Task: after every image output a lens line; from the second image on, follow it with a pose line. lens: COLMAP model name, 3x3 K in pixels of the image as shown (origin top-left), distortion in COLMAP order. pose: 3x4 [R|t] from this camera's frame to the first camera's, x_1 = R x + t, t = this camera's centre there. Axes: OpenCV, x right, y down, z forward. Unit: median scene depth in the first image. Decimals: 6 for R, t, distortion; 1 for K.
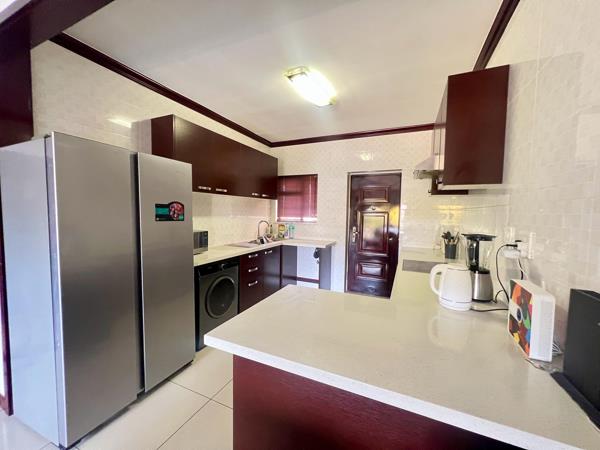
lens RADIAL K [[237.3, 0, 297.2], [0, 237.3, 224.7], [0, 0, 1]] dist [-0.000450, 0.000240]
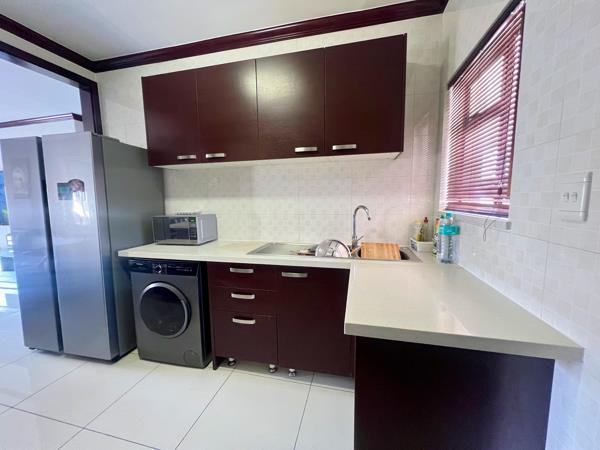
lens RADIAL K [[237.3, 0, 300.2], [0, 237.3, 226.7], [0, 0, 1]] dist [-0.000450, 0.000240]
pose [[0.202173, 0.090929, -0.975120, 0.367221], [-0.037150, 0.995676, 0.085143, -0.016358], [0.978645, 0.019012, 0.204677, 1.074136]]
